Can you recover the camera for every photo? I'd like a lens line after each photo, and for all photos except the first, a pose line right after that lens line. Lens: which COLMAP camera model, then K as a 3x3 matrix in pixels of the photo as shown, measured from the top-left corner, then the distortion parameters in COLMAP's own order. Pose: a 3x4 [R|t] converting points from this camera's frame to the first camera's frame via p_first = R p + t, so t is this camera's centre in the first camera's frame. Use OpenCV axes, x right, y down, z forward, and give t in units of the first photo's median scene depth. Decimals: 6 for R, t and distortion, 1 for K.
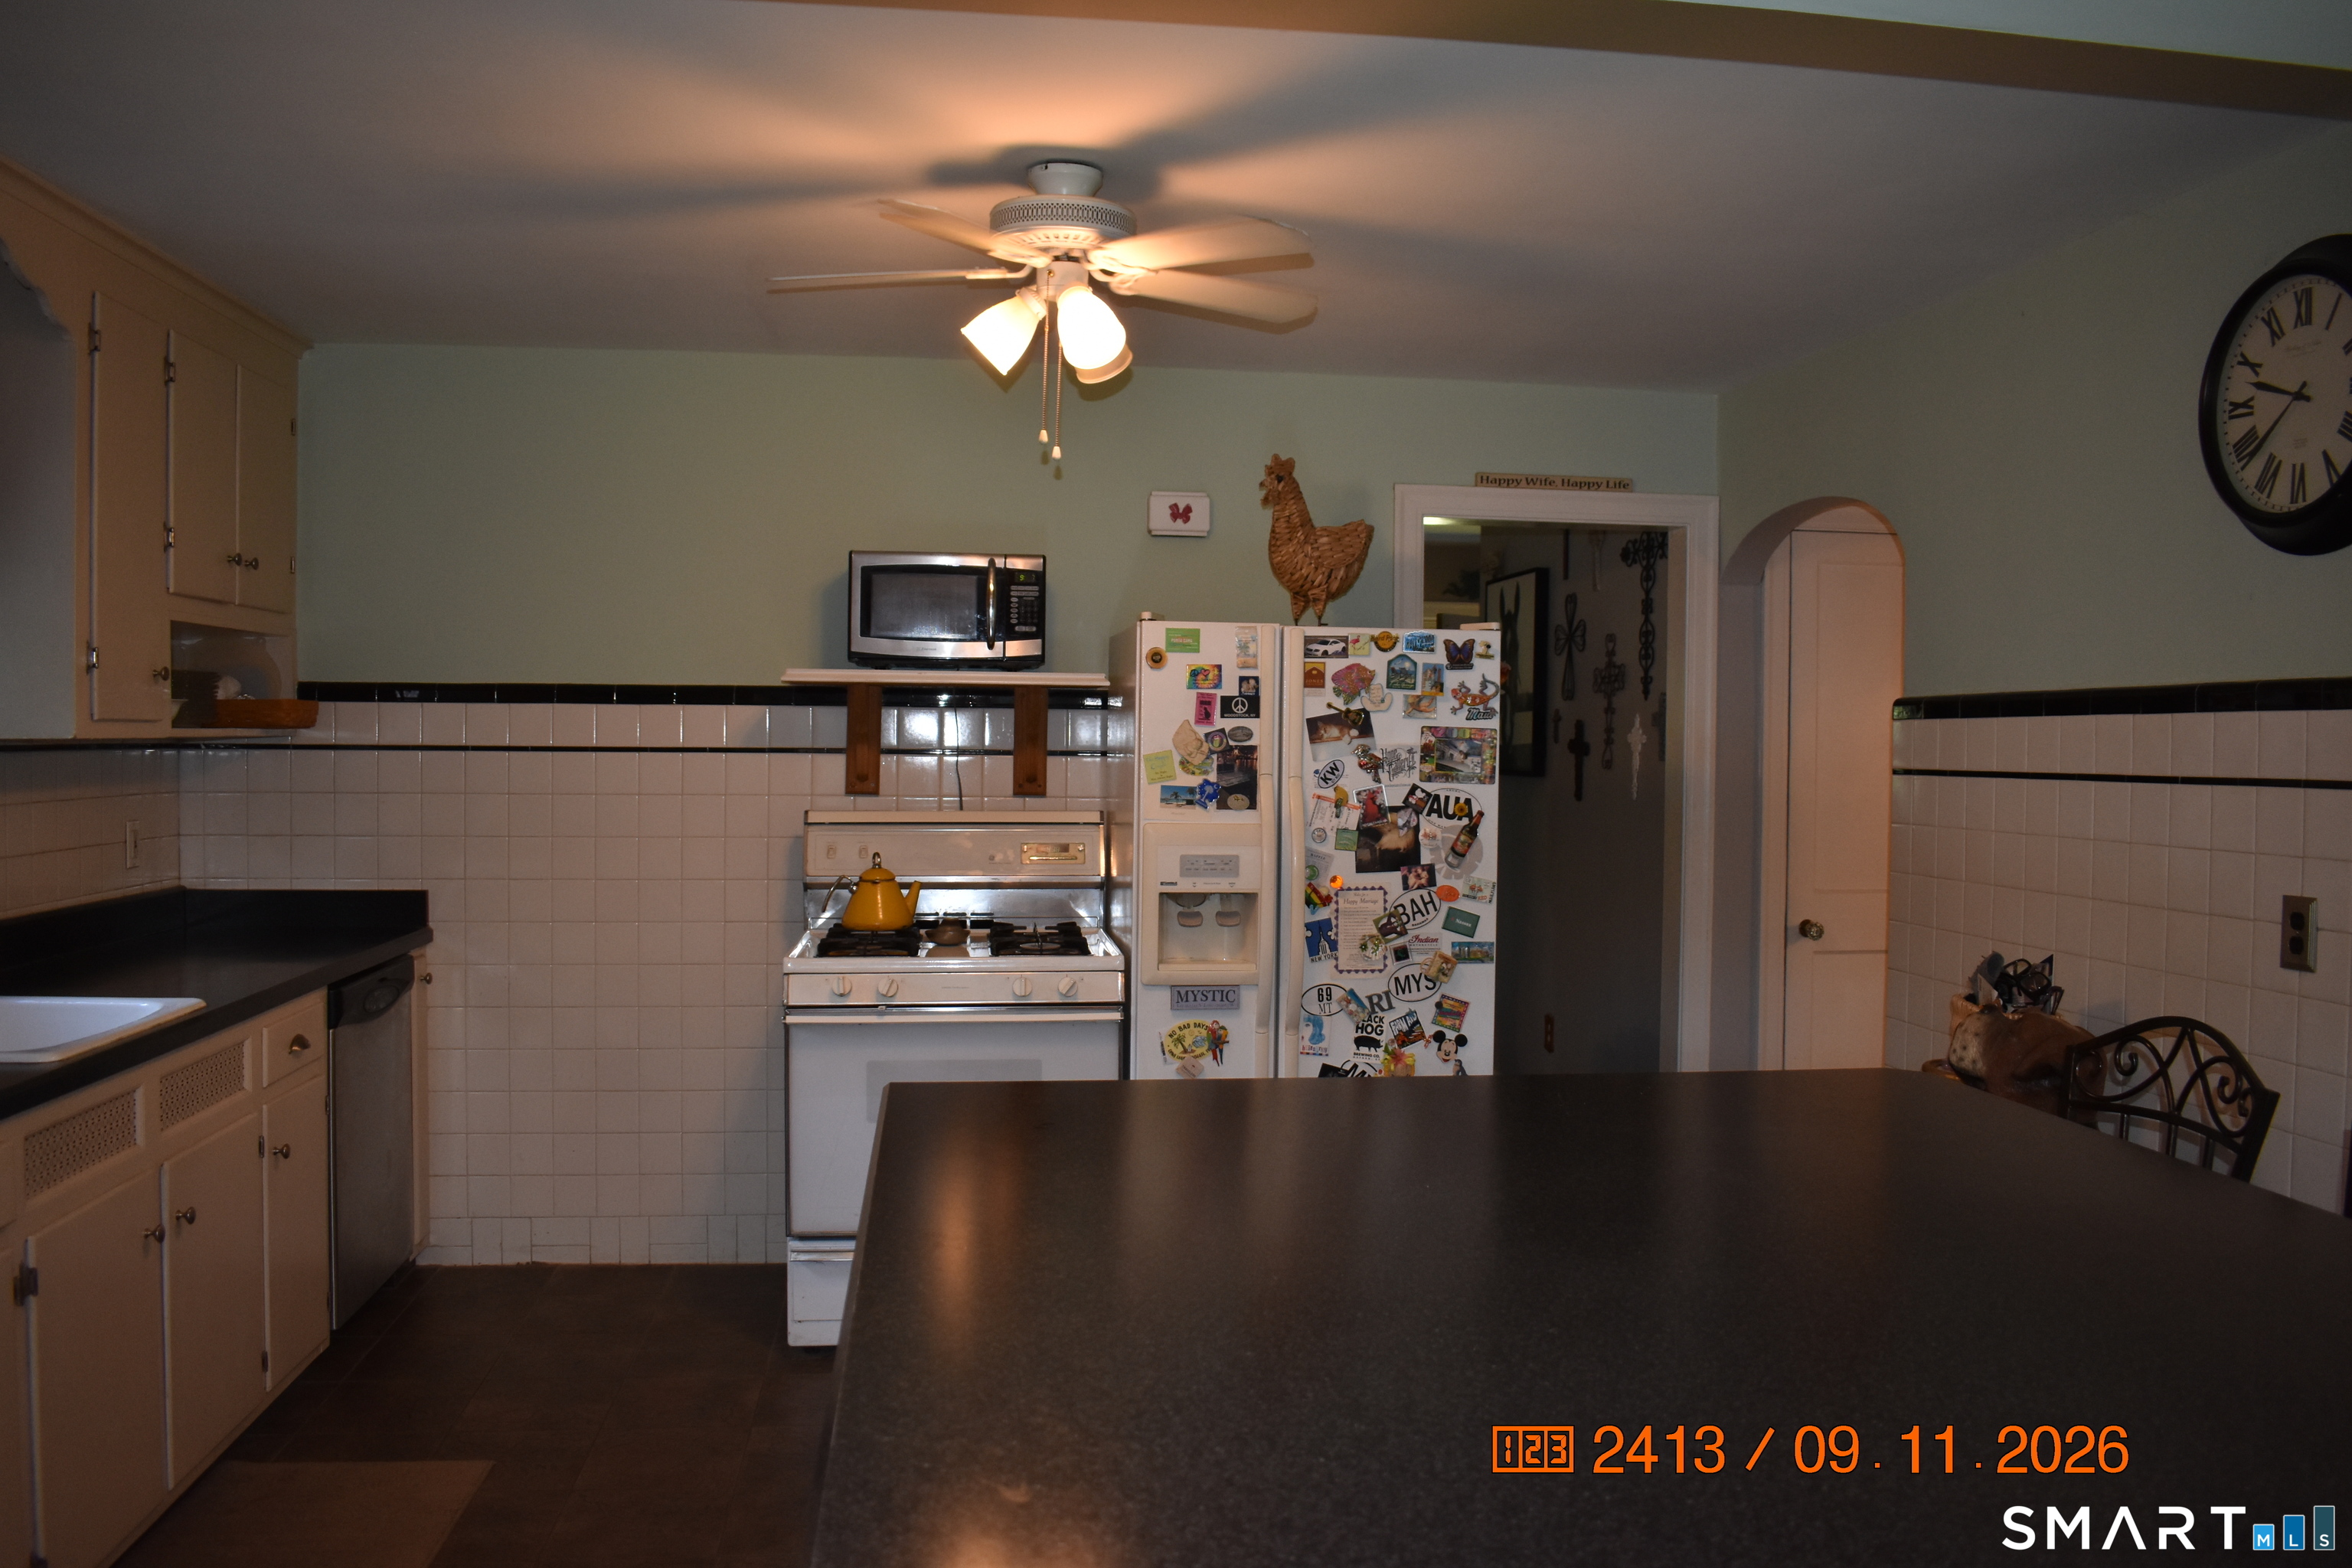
lens RADIAL K [[1865.9, 0, 1182.8], [0, 1865.9, 780.8], [0, 0, 1]] dist [-0.084077, 0.009232]
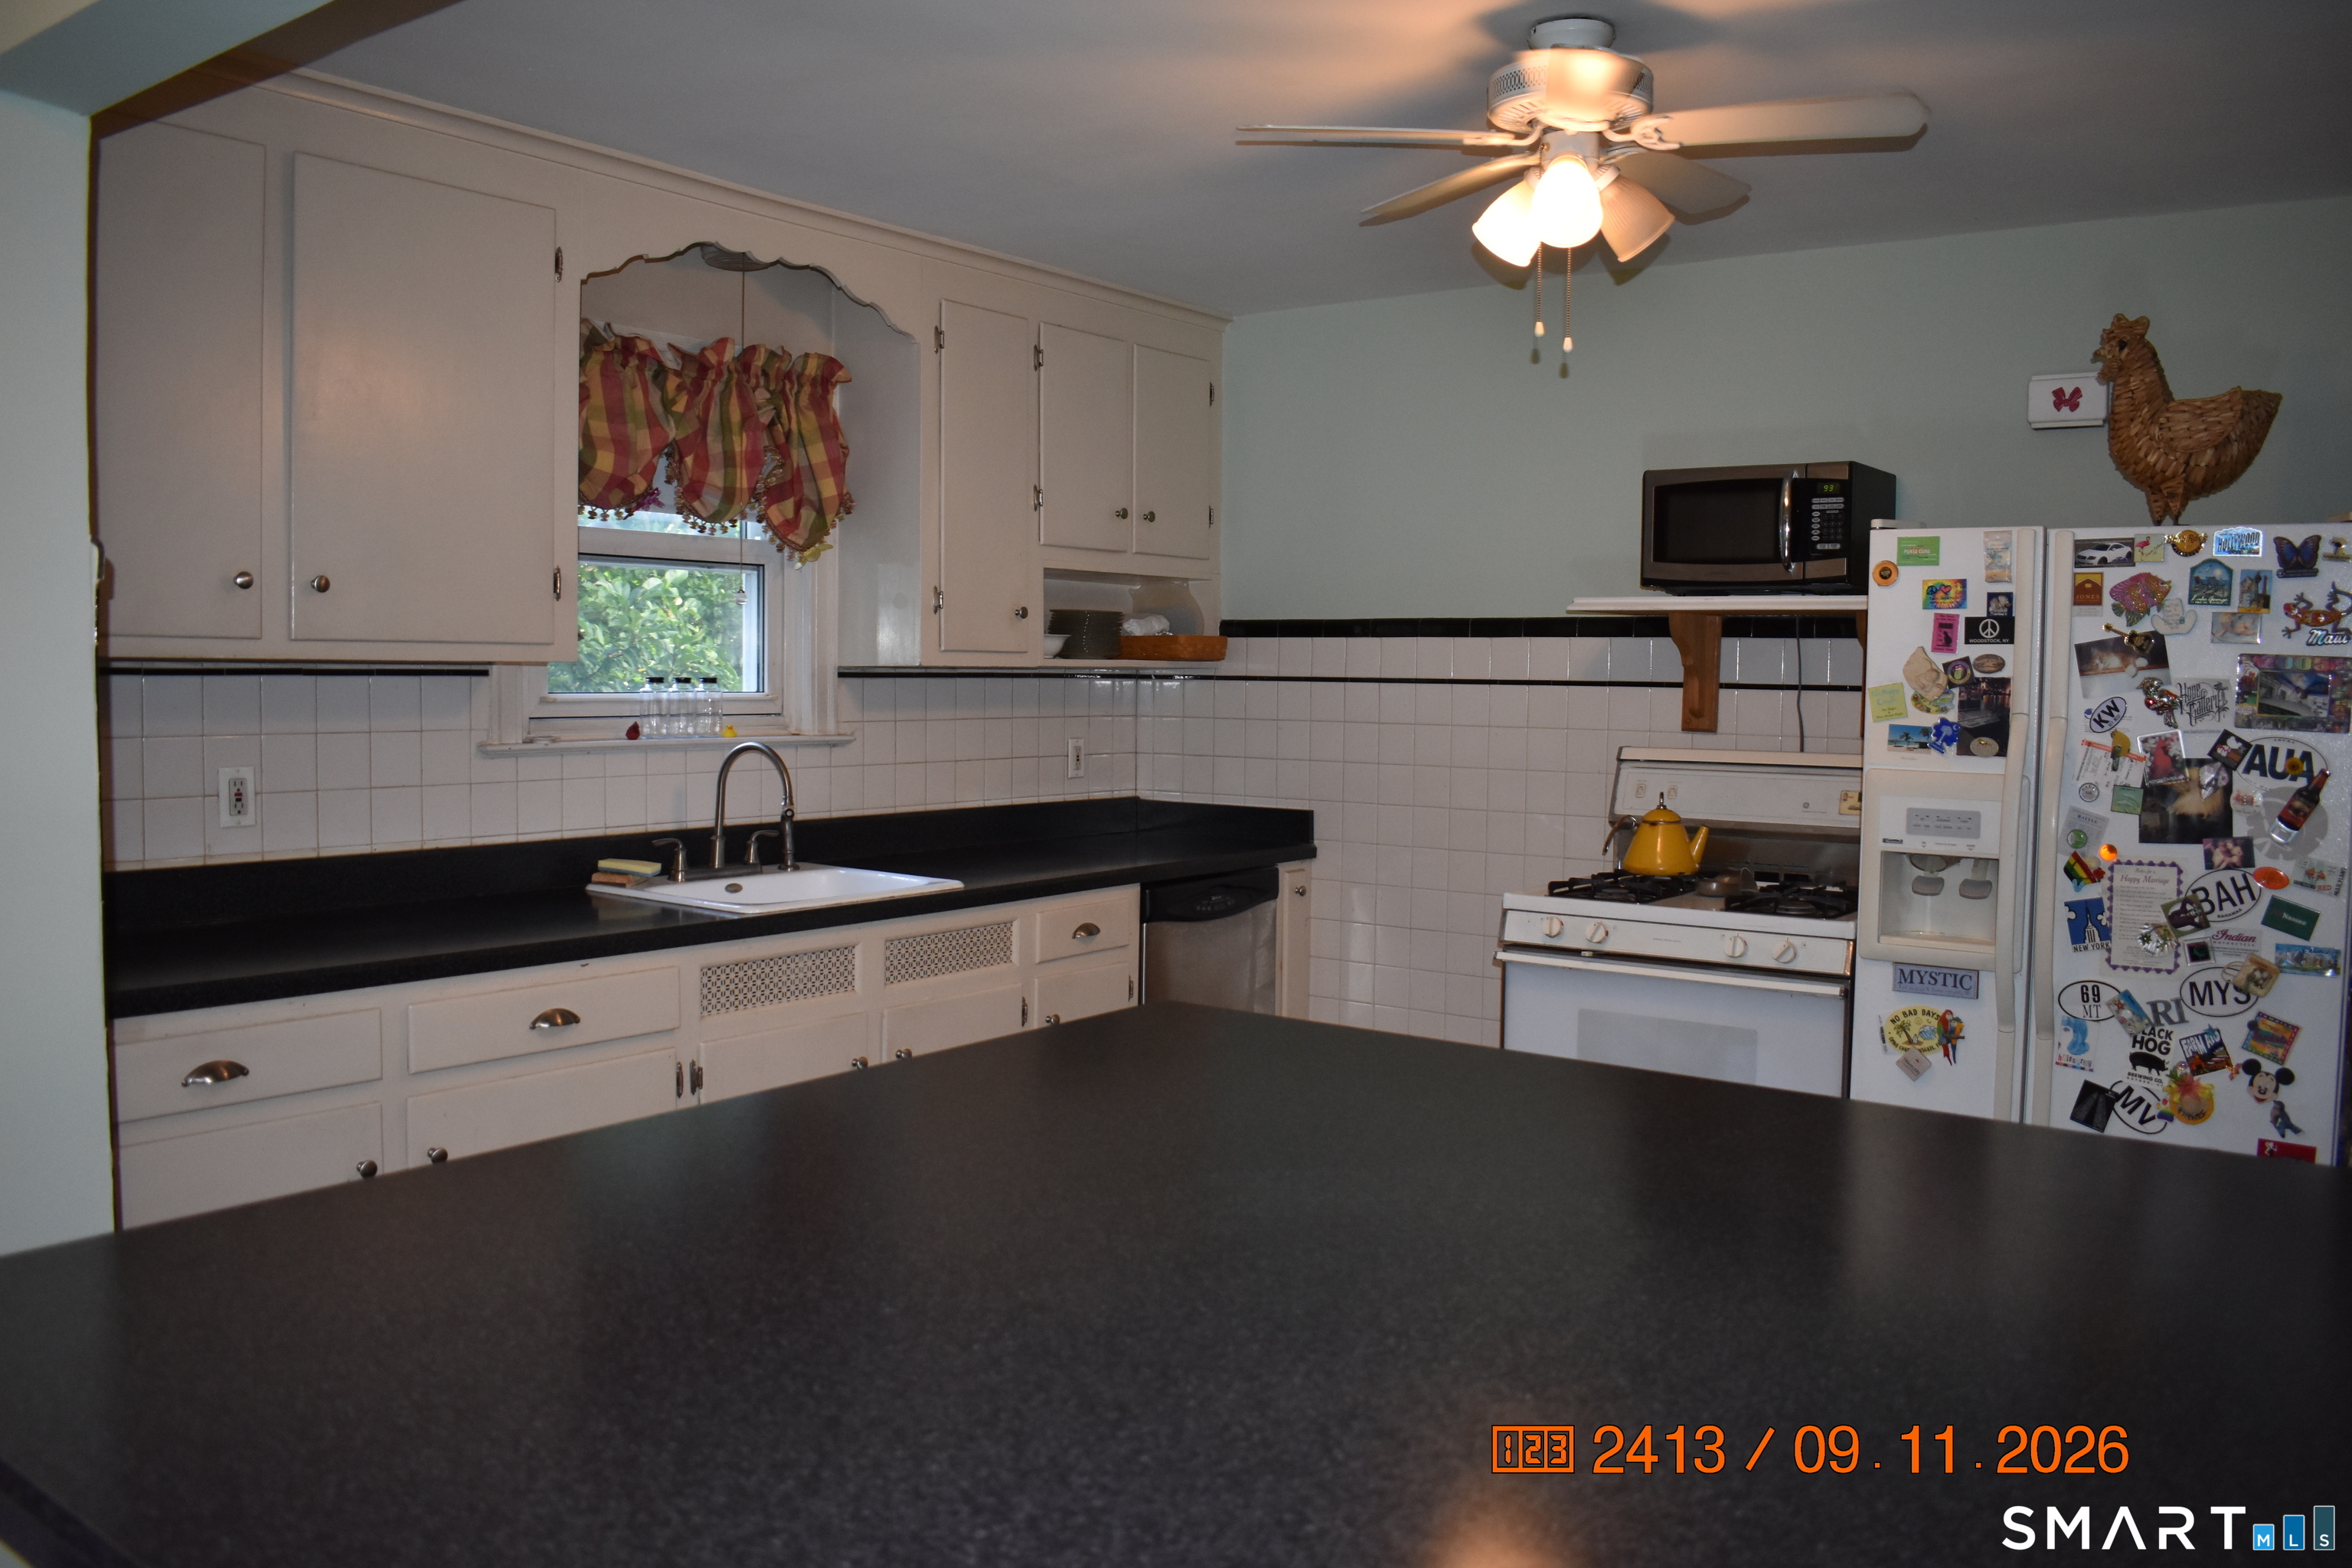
lens RADIAL K [[1865.9, 0, 1178.3], [0, 1865.9, 780.3], [0, 0, 1]] dist [-0.084077, 0.009232]
pose [[0.714153, 0.040009, -0.698846, 0.337377], [-0.021980, 0.999155, 0.034741, 0.005802], [0.699645, -0.009449, 0.714428, 0.175954]]
